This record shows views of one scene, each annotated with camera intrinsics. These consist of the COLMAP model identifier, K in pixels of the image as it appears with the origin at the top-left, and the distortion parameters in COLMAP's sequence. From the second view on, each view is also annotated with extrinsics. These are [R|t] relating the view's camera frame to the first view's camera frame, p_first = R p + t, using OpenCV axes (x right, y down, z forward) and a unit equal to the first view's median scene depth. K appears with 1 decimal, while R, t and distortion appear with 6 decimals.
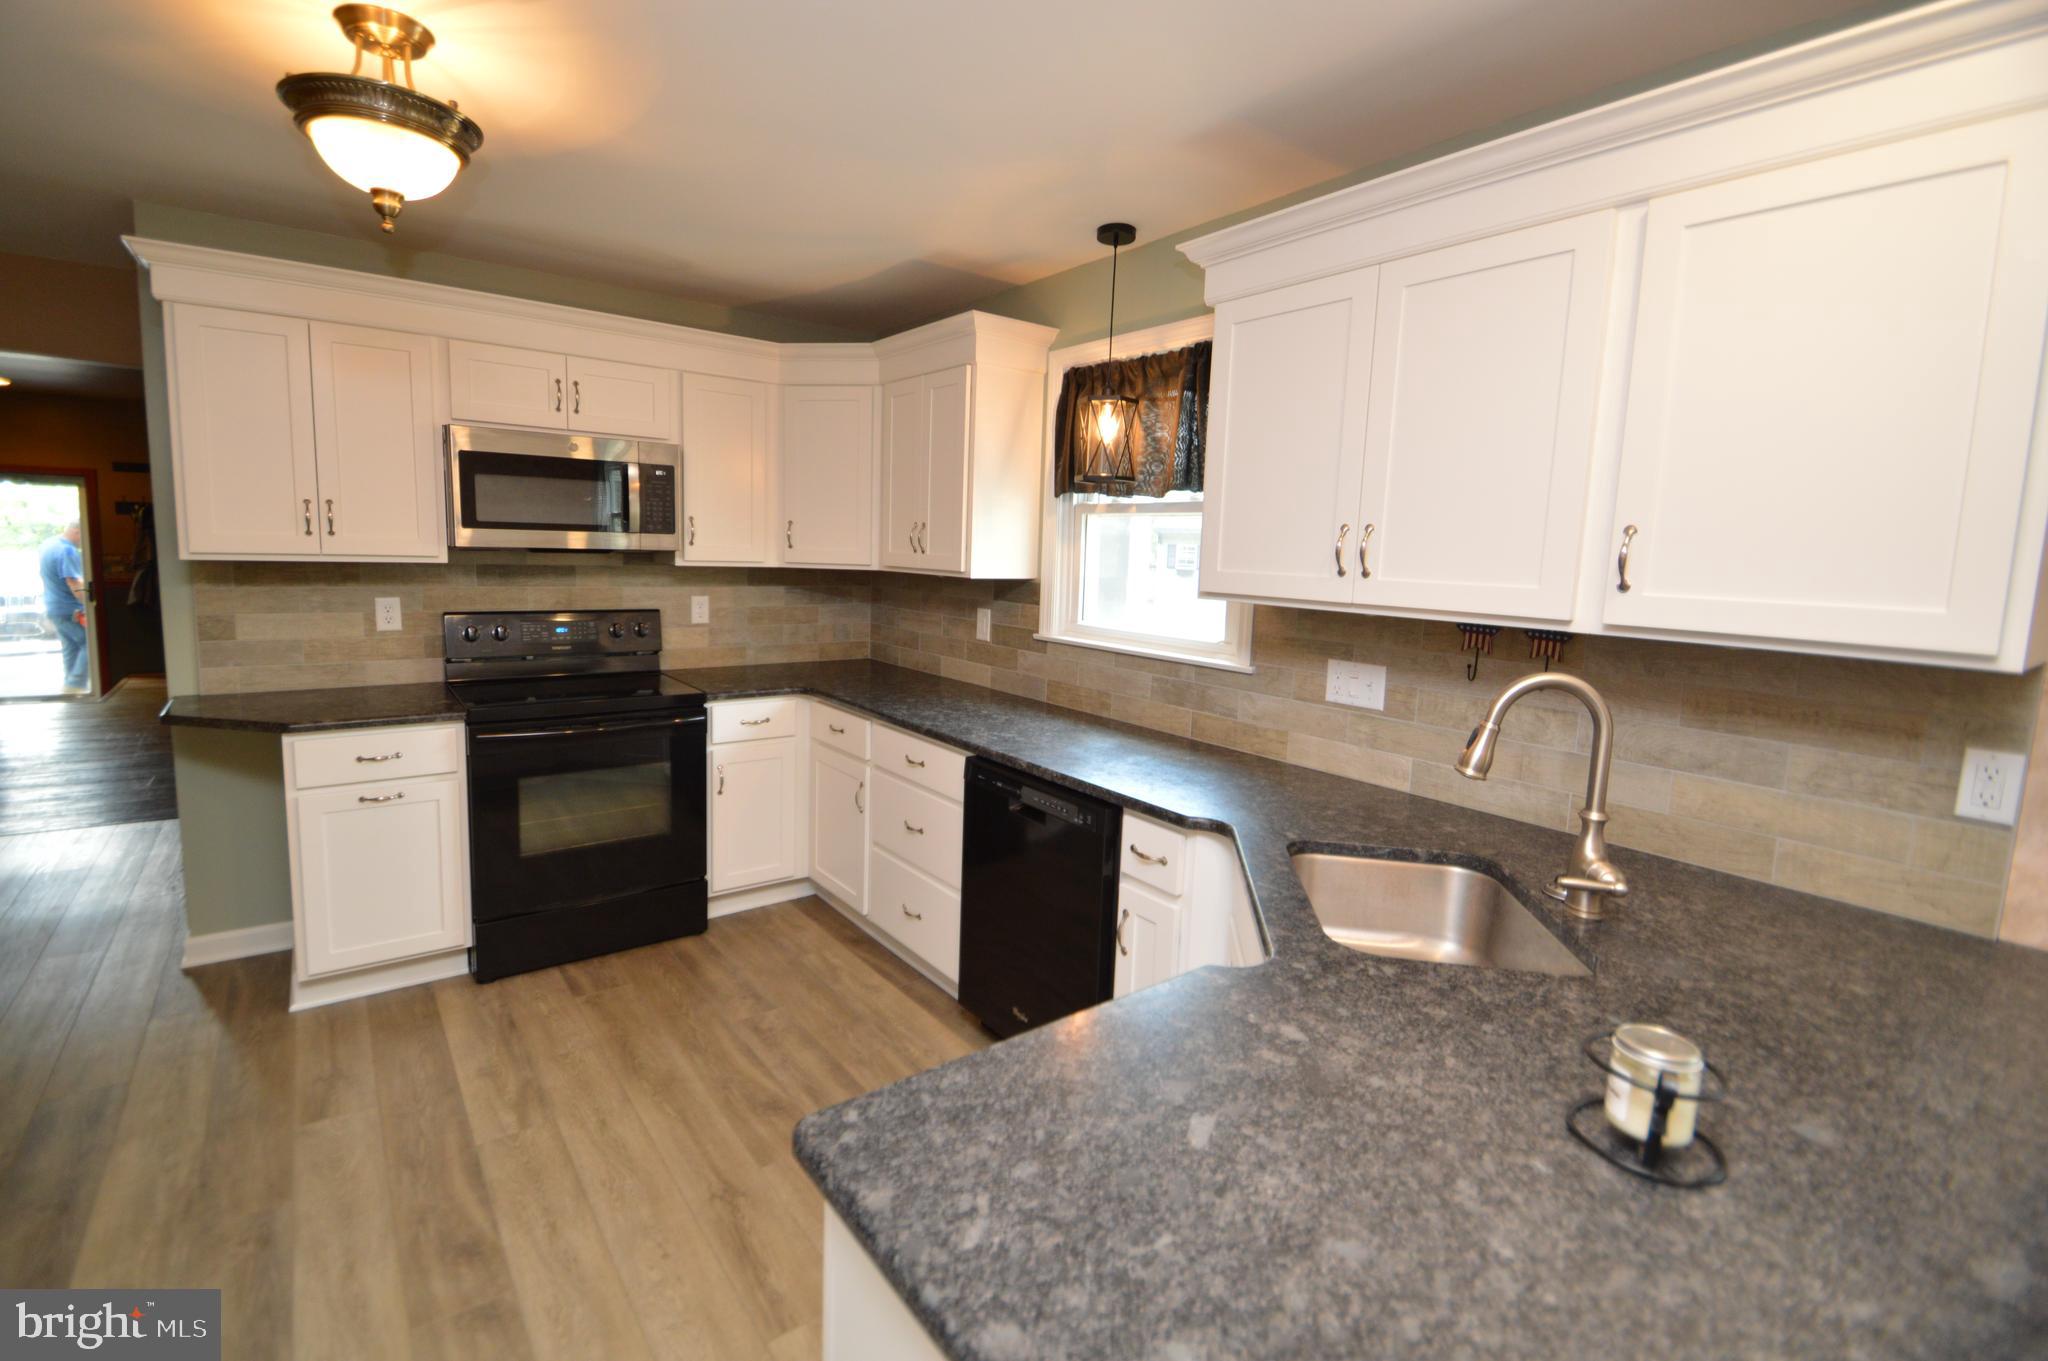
lens RADIAL K [[902.4, 0, 987.9], [0, 902.4, 650.8], [0, 0, 1]] dist [0.004604, -0.011202]
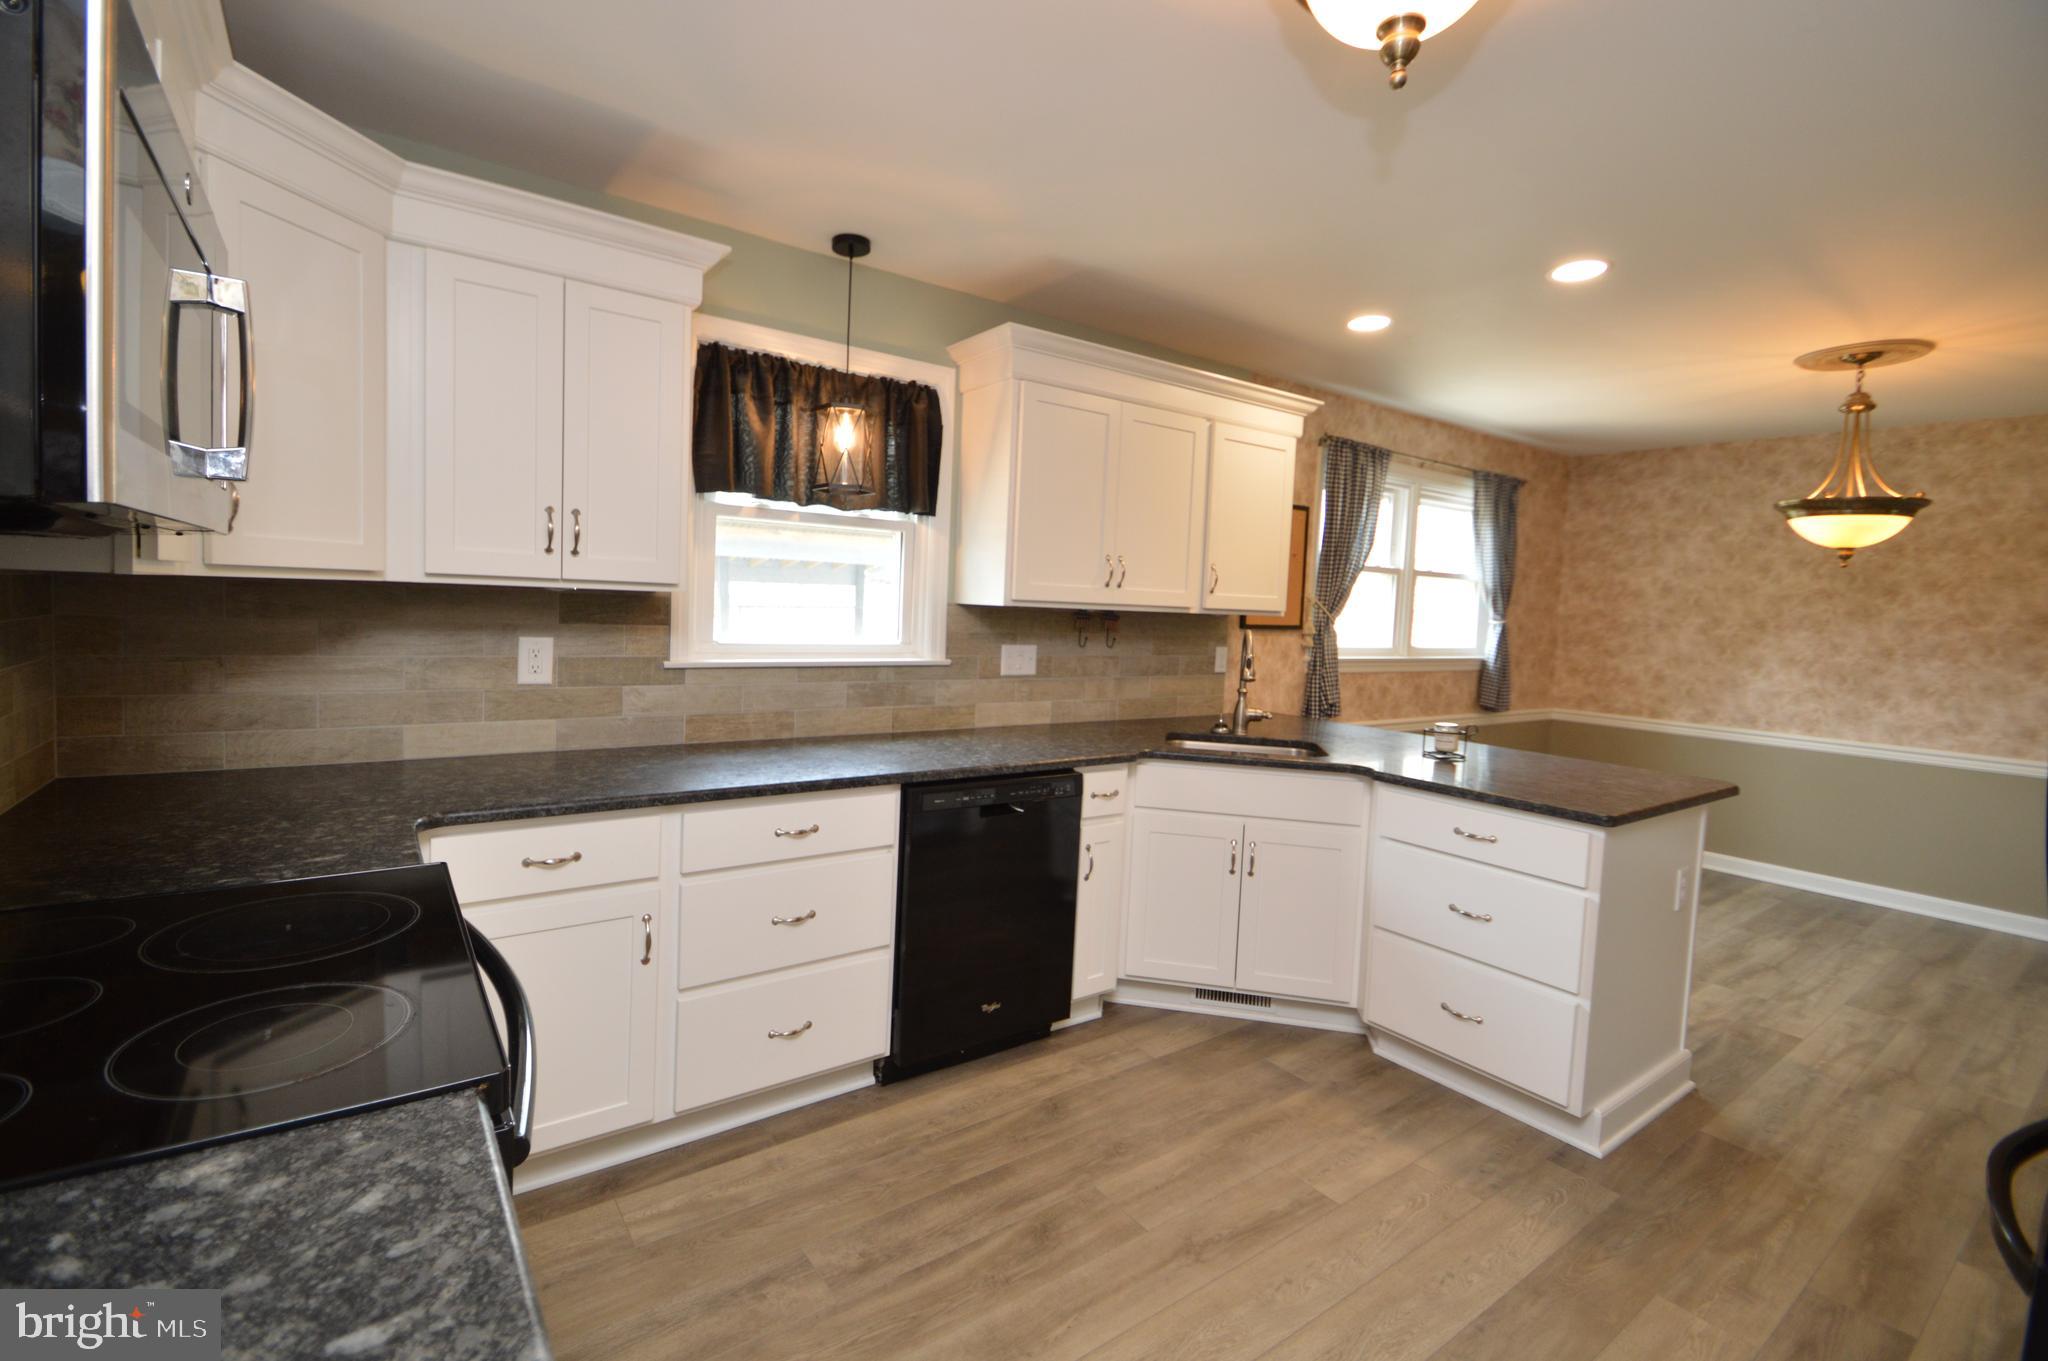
lens RADIAL K [[902.4, 0, 992.6], [0, 902.4, 651.2], [0, 0, 1]] dist [0.004604, -0.011202]
pose [[0.021181, -0.081044, 0.996485, -0.779812], [0.081135, 0.993561, 0.079081, -0.071630], [-0.996478, 0.079175, 0.027620, 0.749338]]
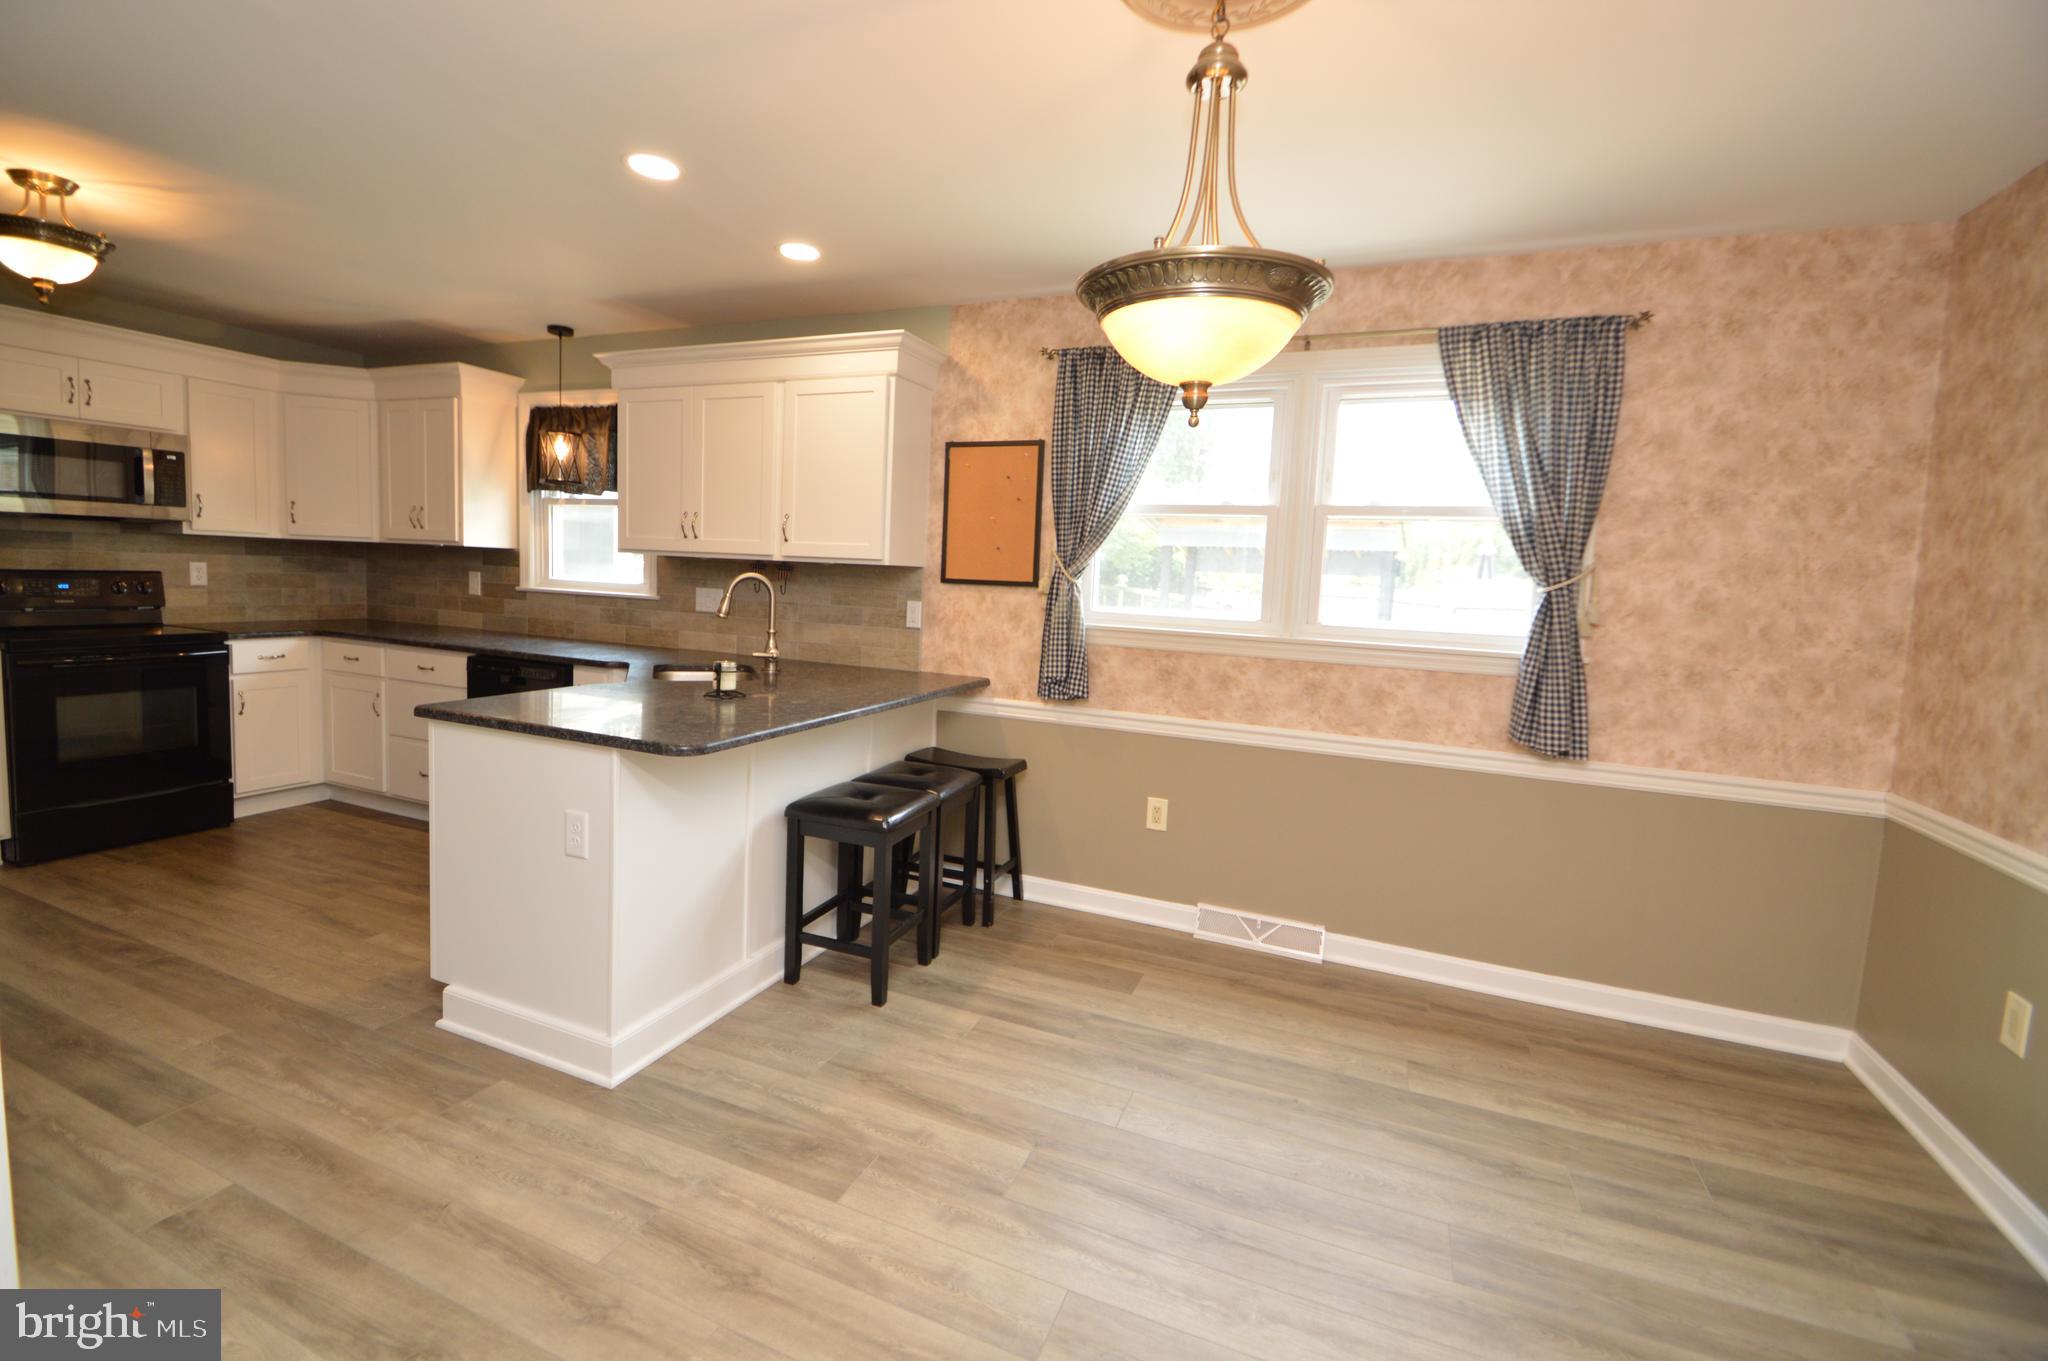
lens RADIAL K [[902.4, 0, 1000.6], [0, 902.4, 655.3], [0, 0, 1]] dist [0.004604, -0.011202]
pose [[0.861454, -0.039400, 0.506304, -0.017717], [0.042256, 0.999090, 0.005850, 0.123779], [-0.506074, 0.016355, 0.862335, -0.681051]]
